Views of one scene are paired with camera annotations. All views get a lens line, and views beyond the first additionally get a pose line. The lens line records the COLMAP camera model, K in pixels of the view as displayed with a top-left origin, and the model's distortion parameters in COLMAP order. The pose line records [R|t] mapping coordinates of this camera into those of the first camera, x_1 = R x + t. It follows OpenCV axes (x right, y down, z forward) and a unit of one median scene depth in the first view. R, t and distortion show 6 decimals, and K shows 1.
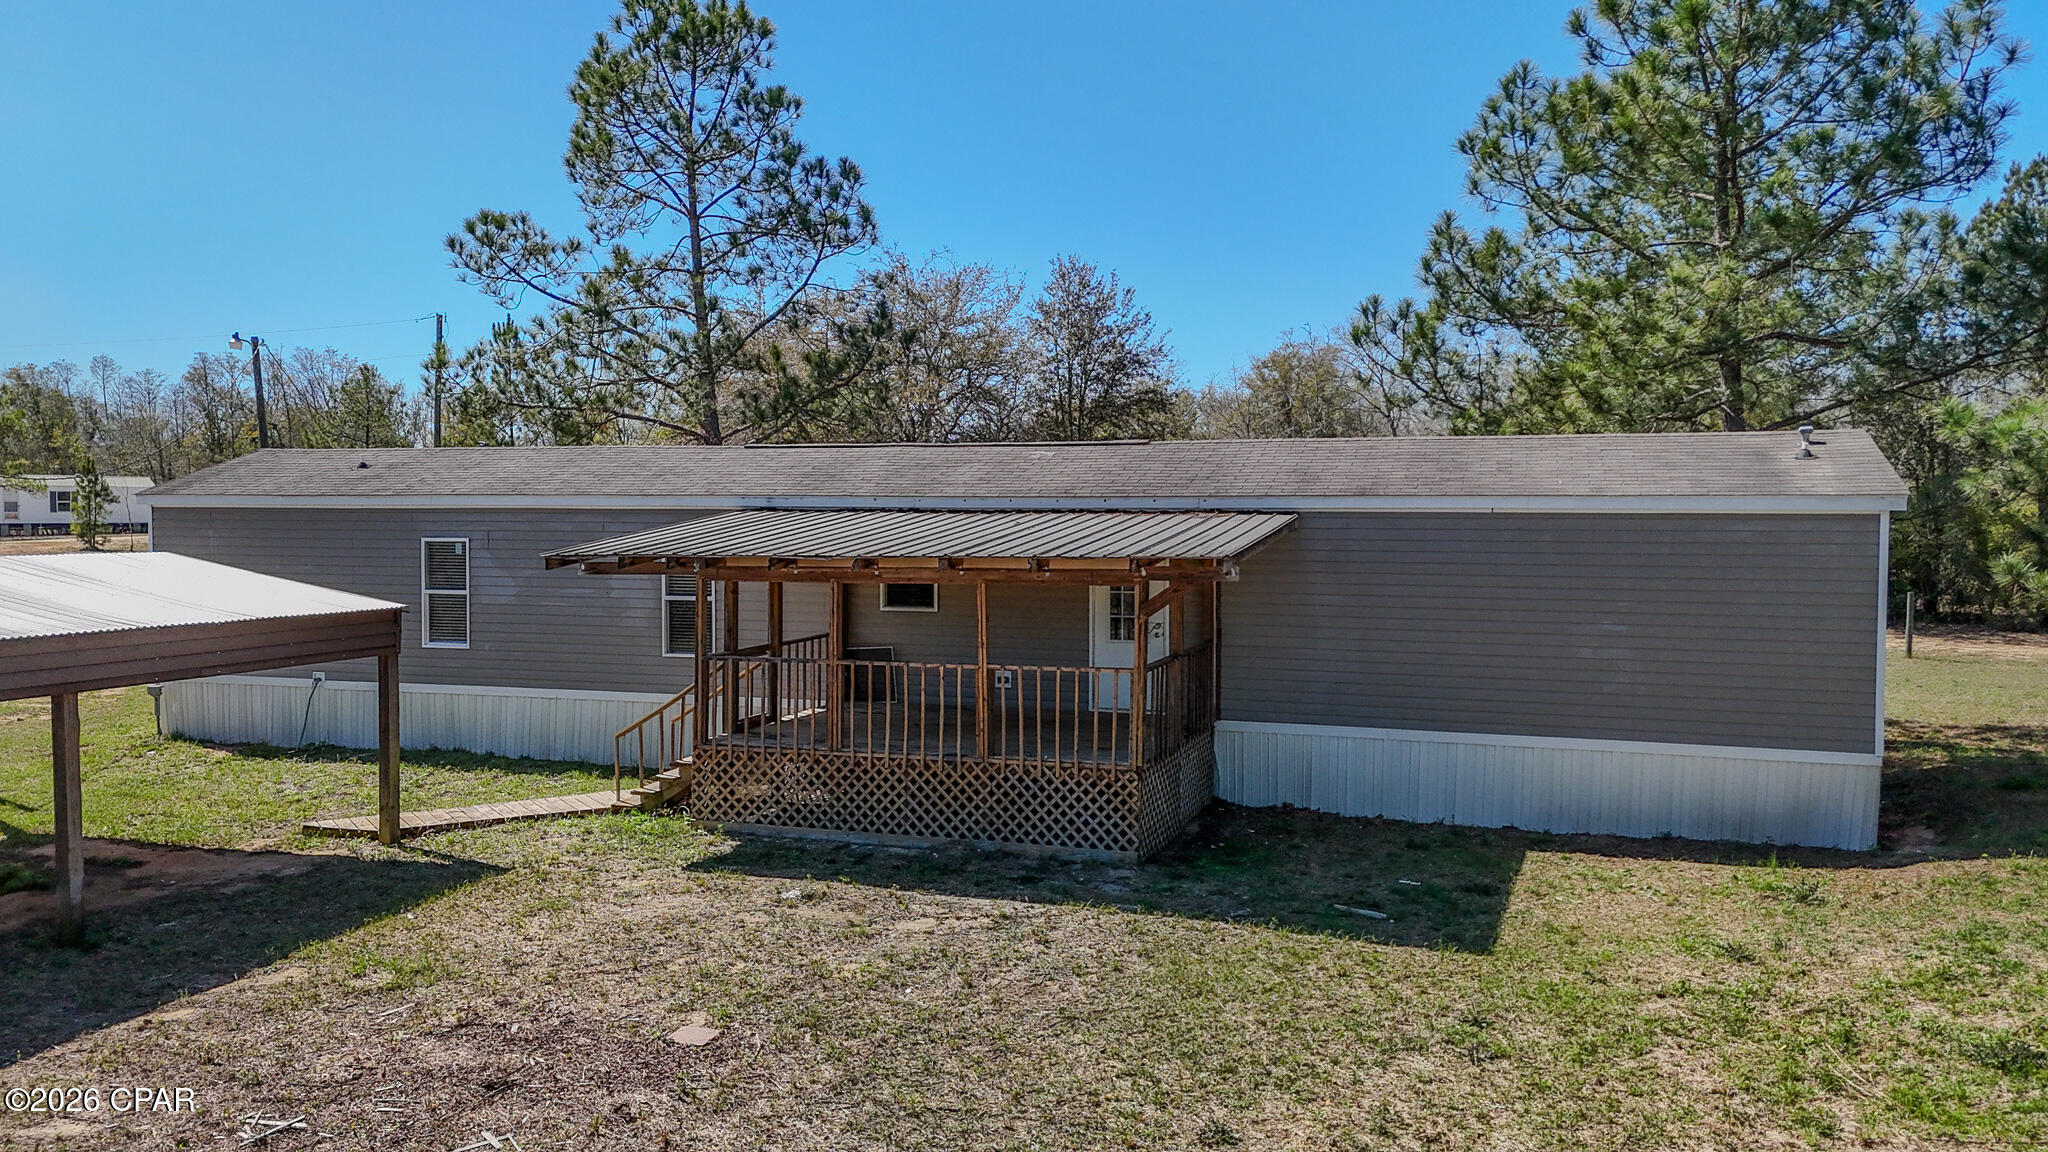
lens RADIAL K [[1543.1, 0, 1060.6], [0, 1543.1, 572.4], [0, 0, 1]] dist [0.039773, -0.001391]
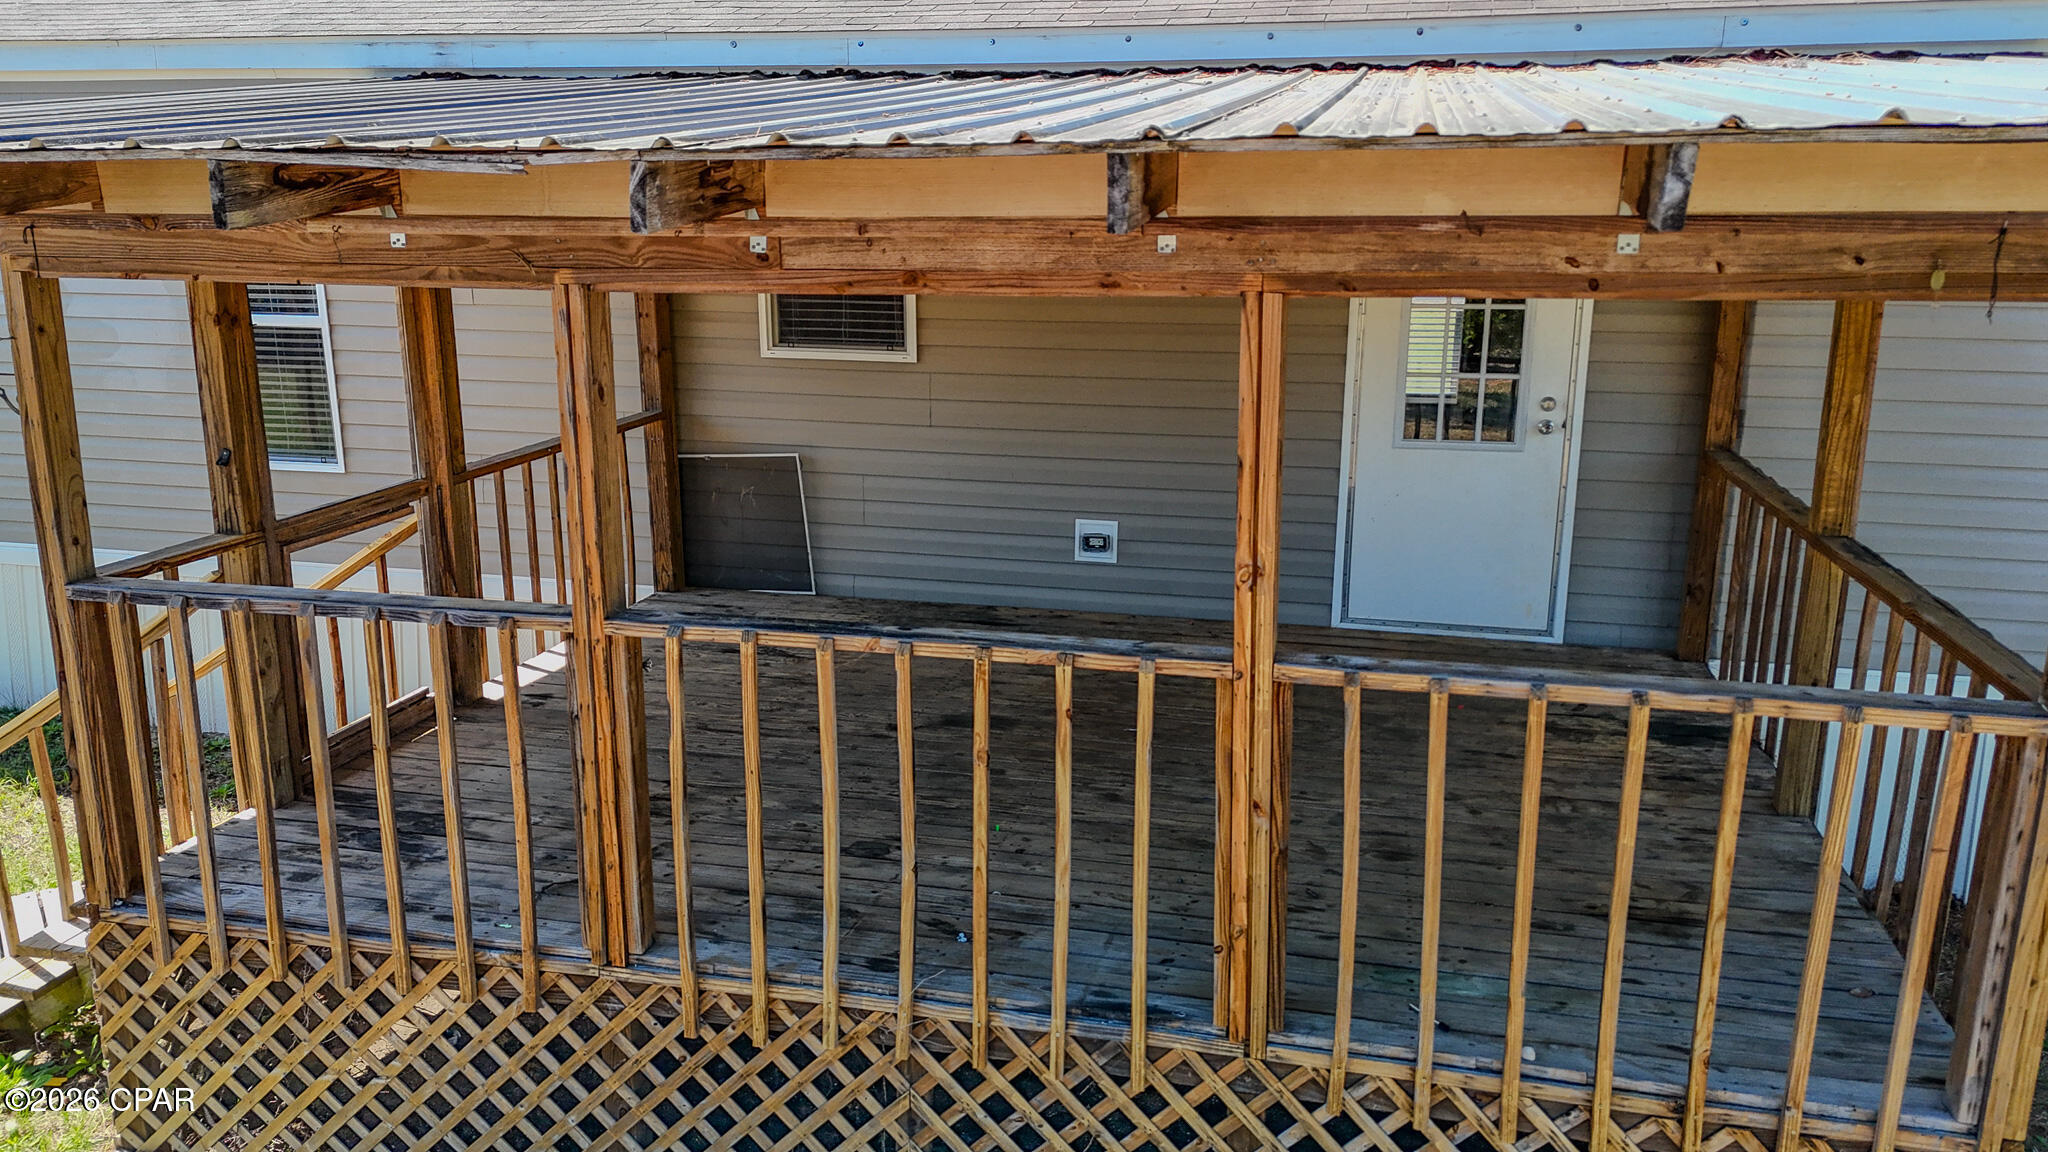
lens RADIAL K [[1517.8, 0, 1024.0], [0, 1517.8, 576.0], [0, 0, 1]] dist [0.066245, 0.000486]
pose [[0.997985, -0.016732, 0.061207, -0.094478], [0.004129, 0.979686, 0.200497, 0.003008], [-0.063318, -0.199841, 0.977780, 0.765983]]
